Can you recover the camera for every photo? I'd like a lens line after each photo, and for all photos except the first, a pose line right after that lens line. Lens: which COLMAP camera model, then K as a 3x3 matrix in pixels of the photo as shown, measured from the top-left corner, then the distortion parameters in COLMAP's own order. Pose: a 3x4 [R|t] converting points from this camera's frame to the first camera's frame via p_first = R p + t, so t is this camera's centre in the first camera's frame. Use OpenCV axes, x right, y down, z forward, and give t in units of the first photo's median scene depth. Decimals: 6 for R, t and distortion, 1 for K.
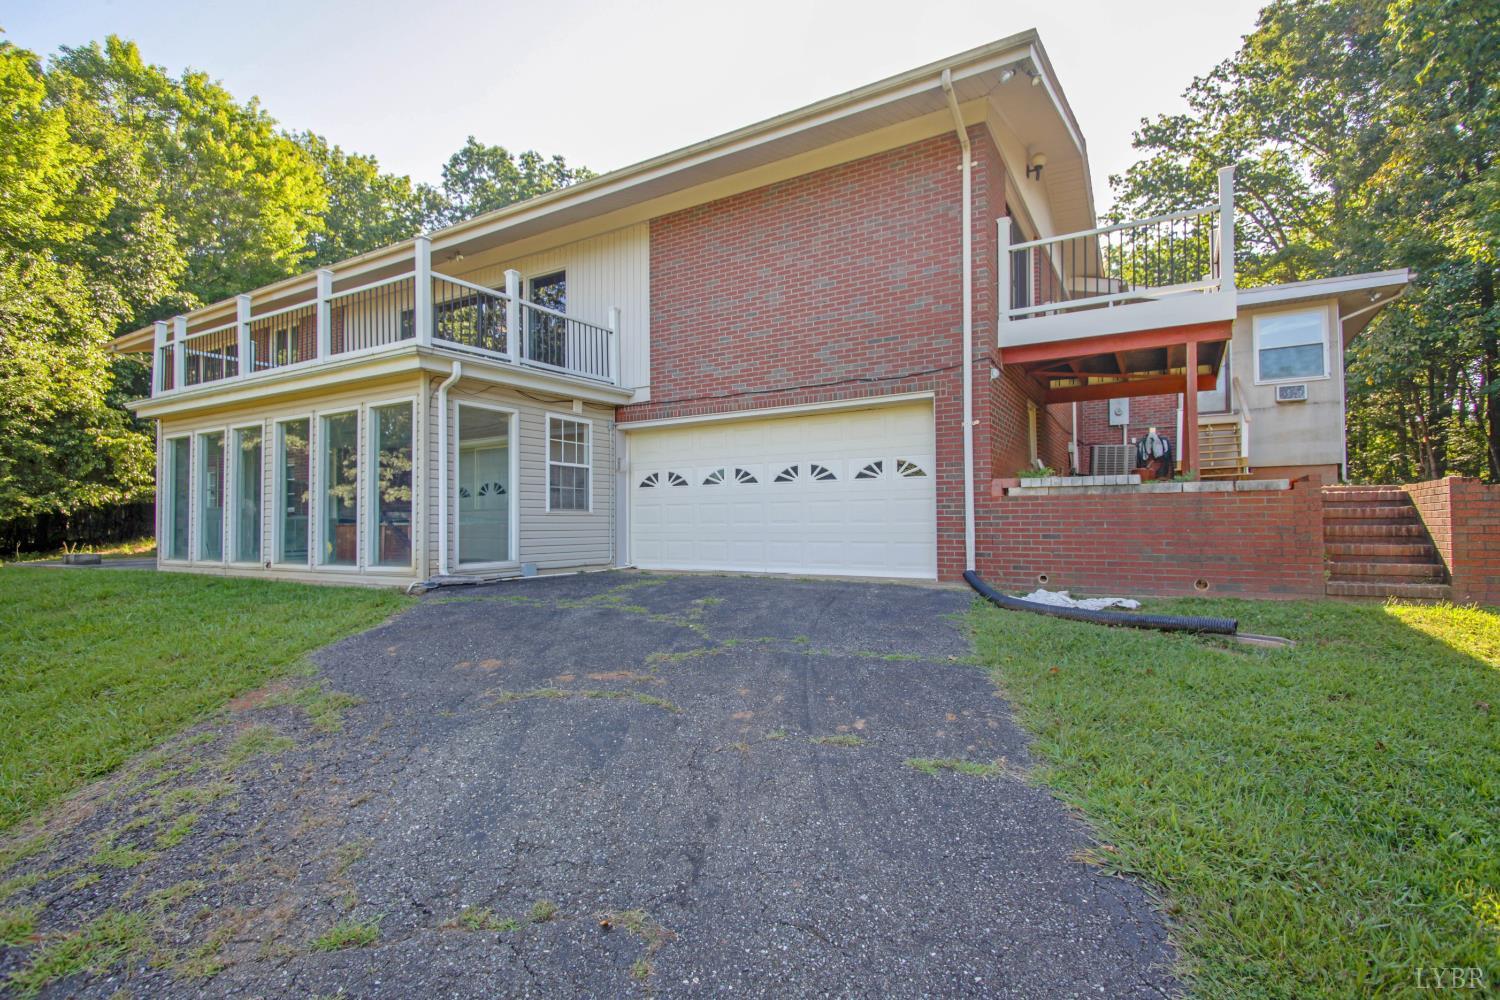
lens RADIAL K [[728.1, 0, 746.9], [0, 728.1, 505.0], [0, 0, 1]] dist [0.021203, -0.010967]
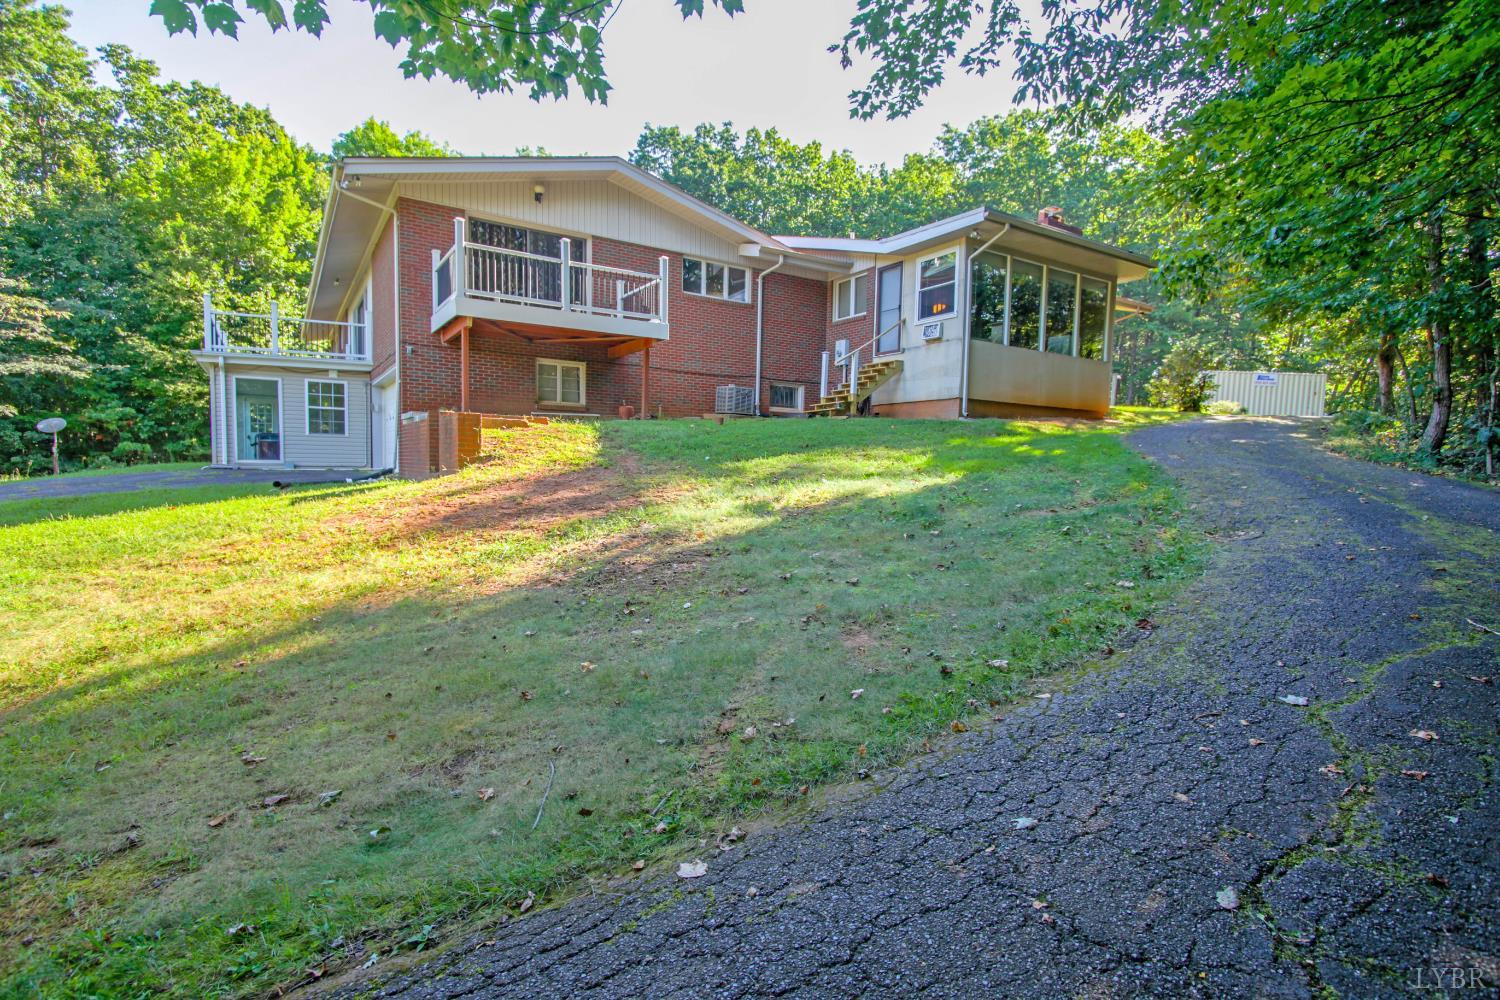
lens RADIAL K [[728.1, 0, 746.9], [0, 728.1, 505.0], [0, 0, 1]] dist [0.021203, -0.010967]
pose [[0.893969, 0.049483, -0.445389, 1.427053], [-0.008707, 0.995615, 0.093138, 0.004289], [0.448045, -0.079385, 0.890479, -0.136569]]
